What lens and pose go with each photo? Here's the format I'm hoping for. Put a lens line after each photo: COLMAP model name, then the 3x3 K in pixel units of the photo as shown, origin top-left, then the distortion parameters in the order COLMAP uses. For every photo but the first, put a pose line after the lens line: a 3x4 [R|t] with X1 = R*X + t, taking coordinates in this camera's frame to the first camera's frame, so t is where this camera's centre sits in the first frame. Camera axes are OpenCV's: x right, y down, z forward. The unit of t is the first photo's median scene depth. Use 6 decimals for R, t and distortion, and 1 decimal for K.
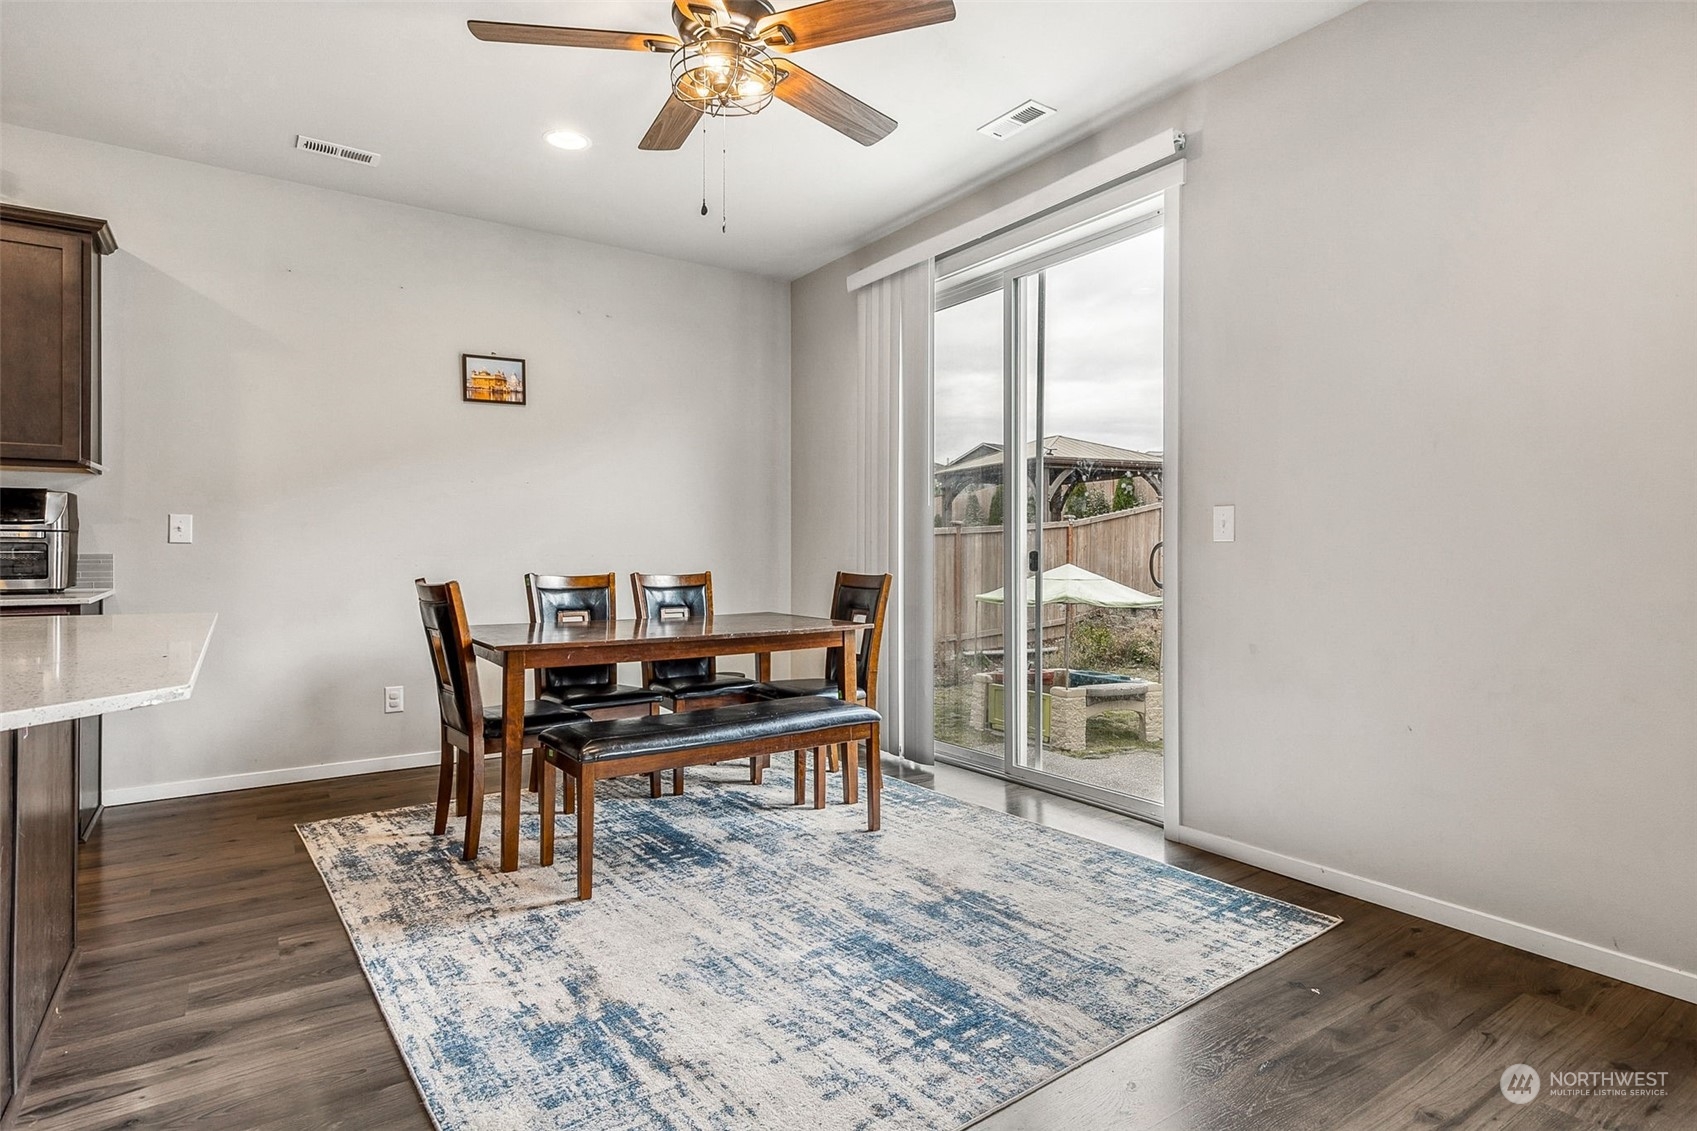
lens RADIAL K [[891.9, 0, 851.3], [0, 891.9, 560.3], [0, 0, 1]] dist [0.005263, -0.000950]
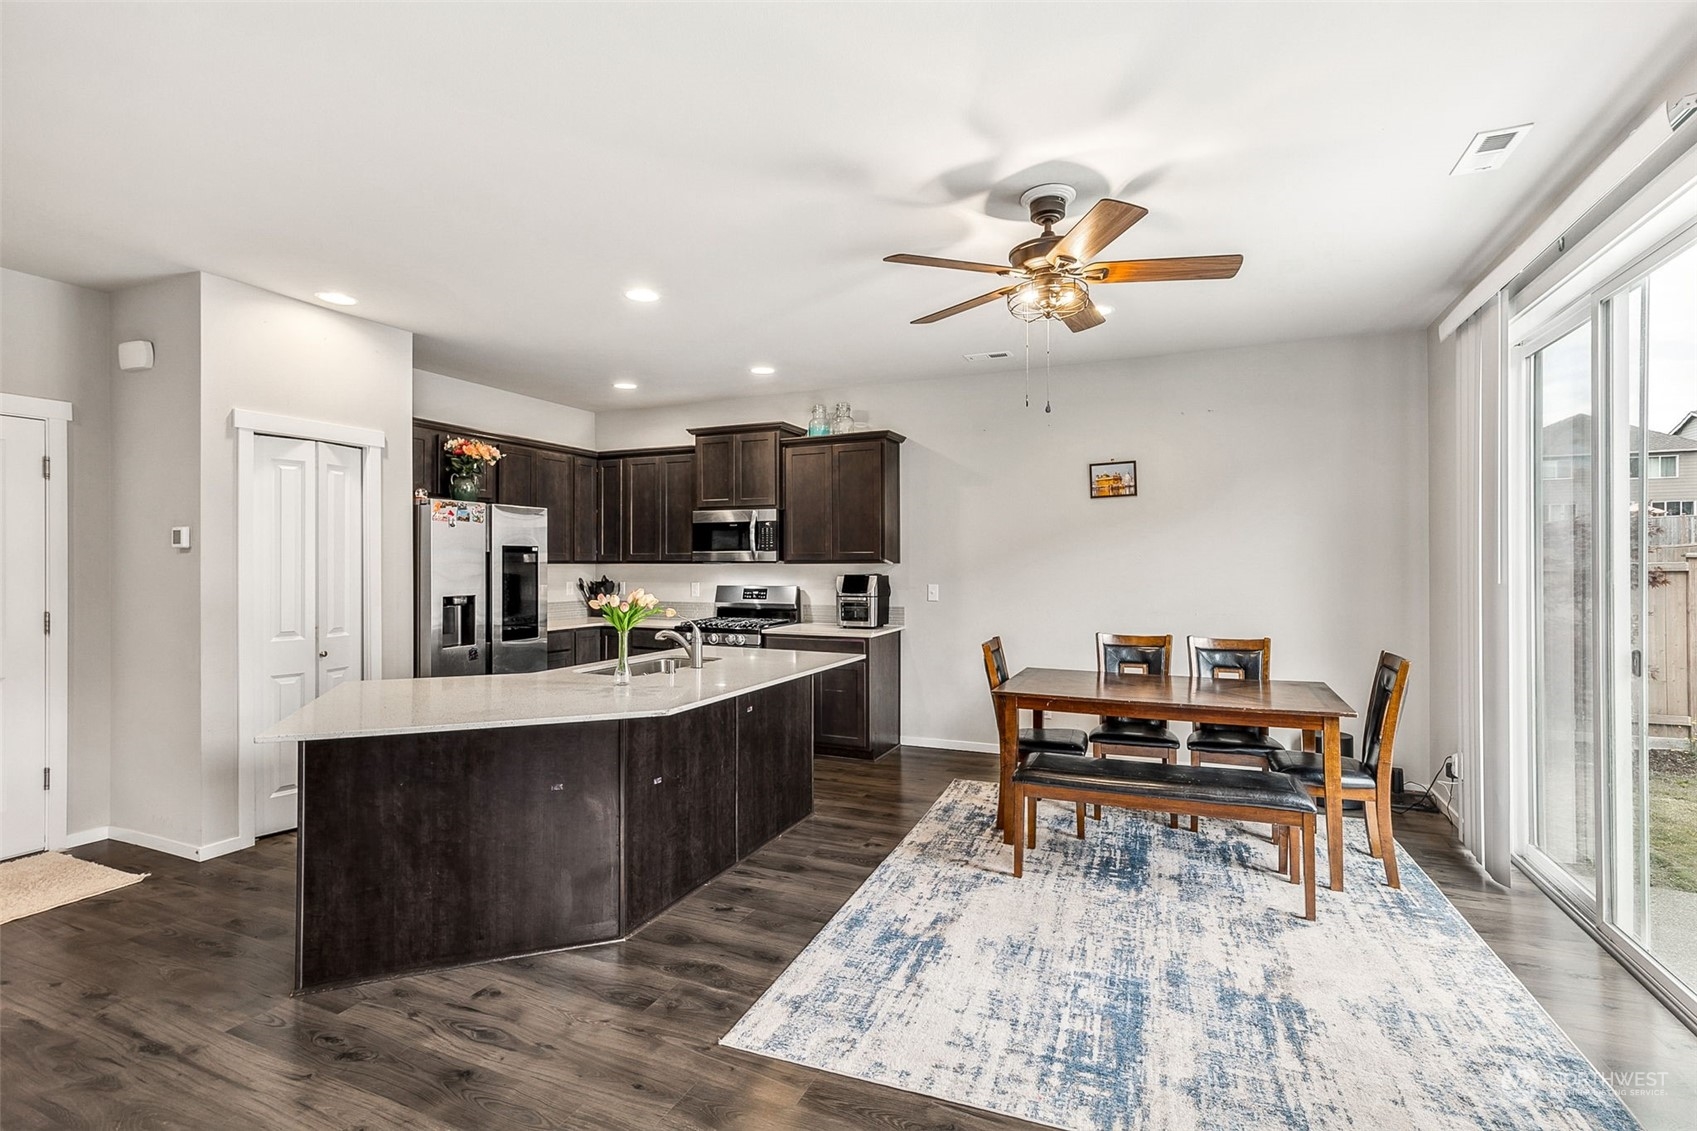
lens RADIAL K [[770.8, 0, 854.7], [0, 770.8, 564.9], [0, 0, 1]] dist [0.009221, -0.000320]
pose [[0.526853, -0.001649, -0.849955, 0.562314], [-0.003137, 0.999988, -0.003884, -0.105835], [0.849950, 0.004712, 0.526842, 0.109541]]
